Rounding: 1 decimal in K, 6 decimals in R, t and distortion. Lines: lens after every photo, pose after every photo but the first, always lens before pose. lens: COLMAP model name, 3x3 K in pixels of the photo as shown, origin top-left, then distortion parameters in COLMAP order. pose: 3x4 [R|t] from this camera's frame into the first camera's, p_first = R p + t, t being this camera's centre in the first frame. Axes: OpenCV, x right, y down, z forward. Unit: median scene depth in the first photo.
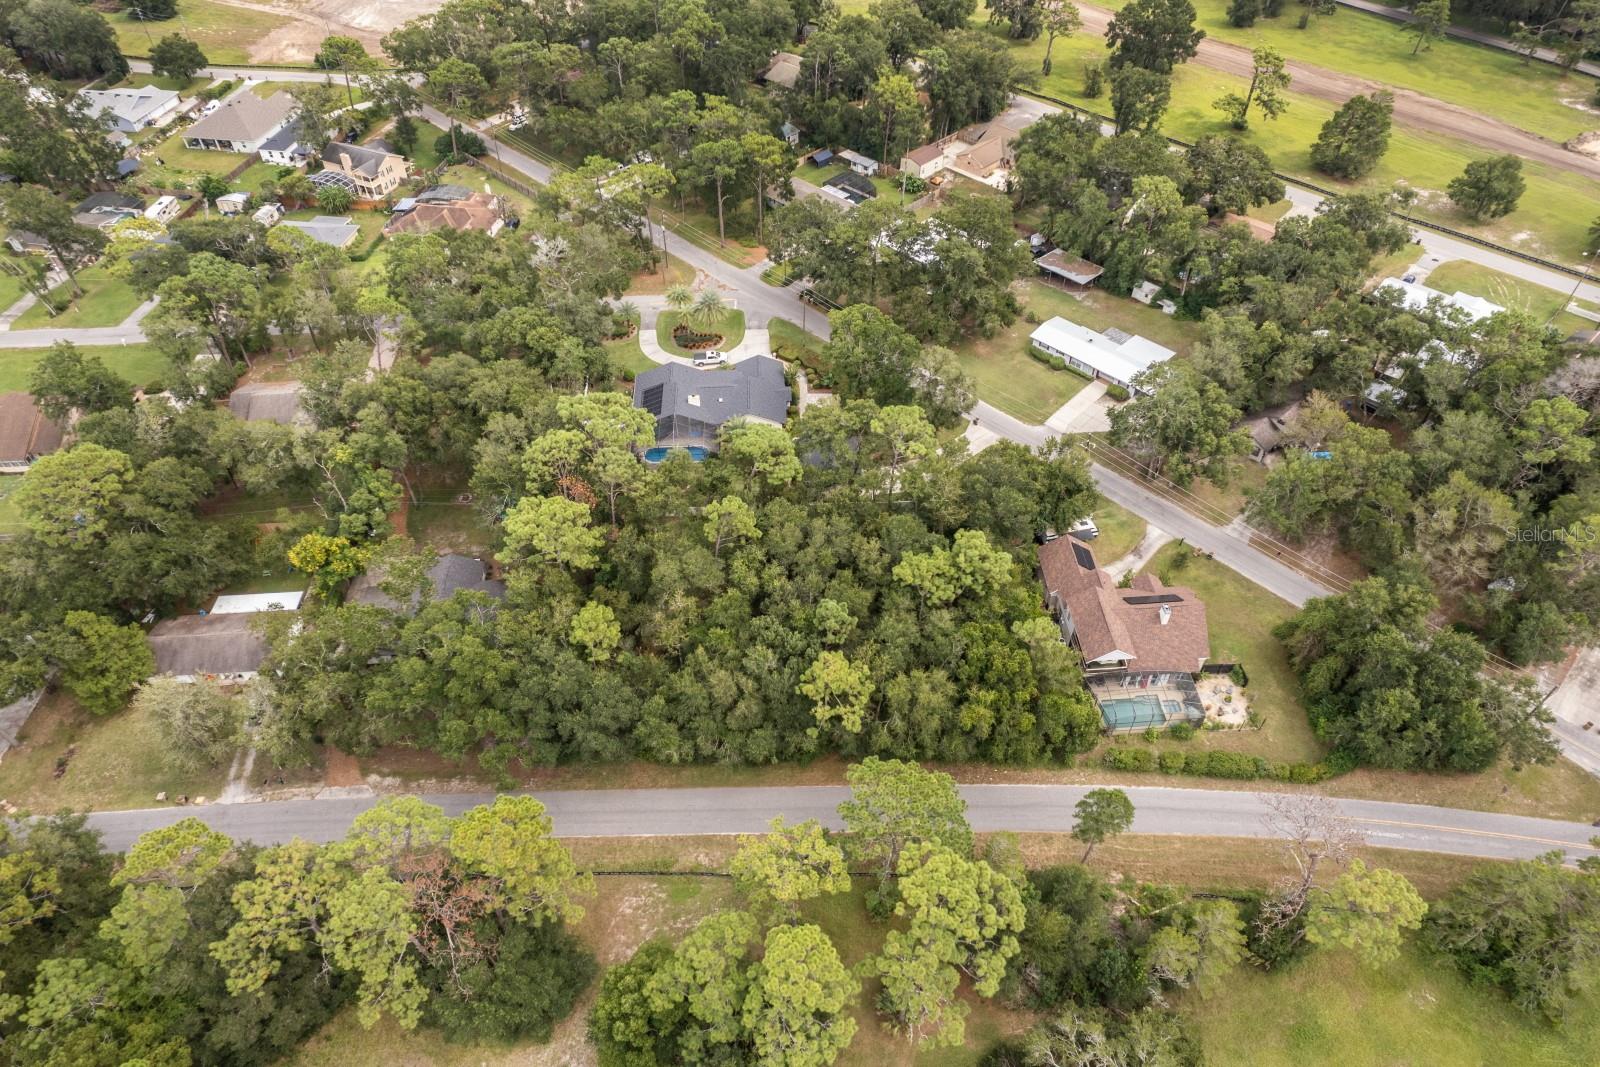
lens RADIAL K [[1004.7, 0, 800.8], [0, 1004.7, 543.5], [0, 0, 1]] dist [-0.060216, 0.051080]
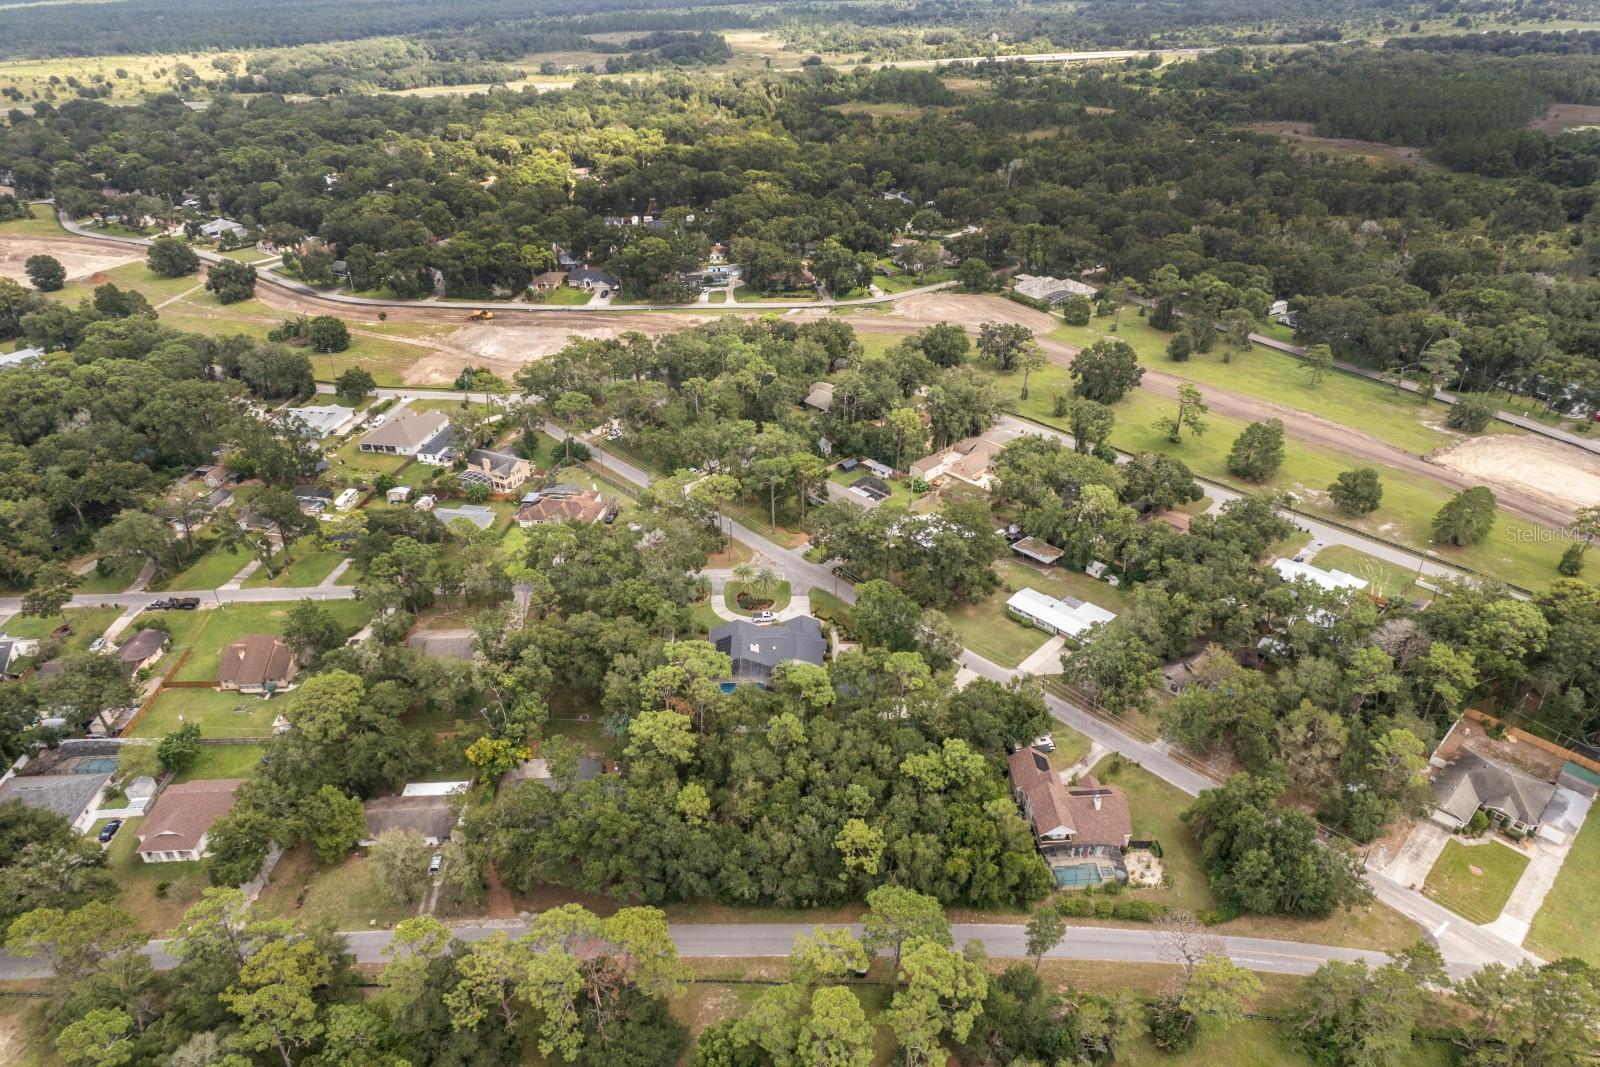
lens RADIAL K [[1004.7, 0, 800.8], [0, 1004.7, 543.5], [0, 0, 1]] dist [-0.060216, 0.051080]
pose [[0.999642, 0.007139, -0.025790, -0.010620], [-0.013408, 0.967669, -0.251865, 0.061049], [0.023158, 0.252121, 0.967419, -0.344250]]
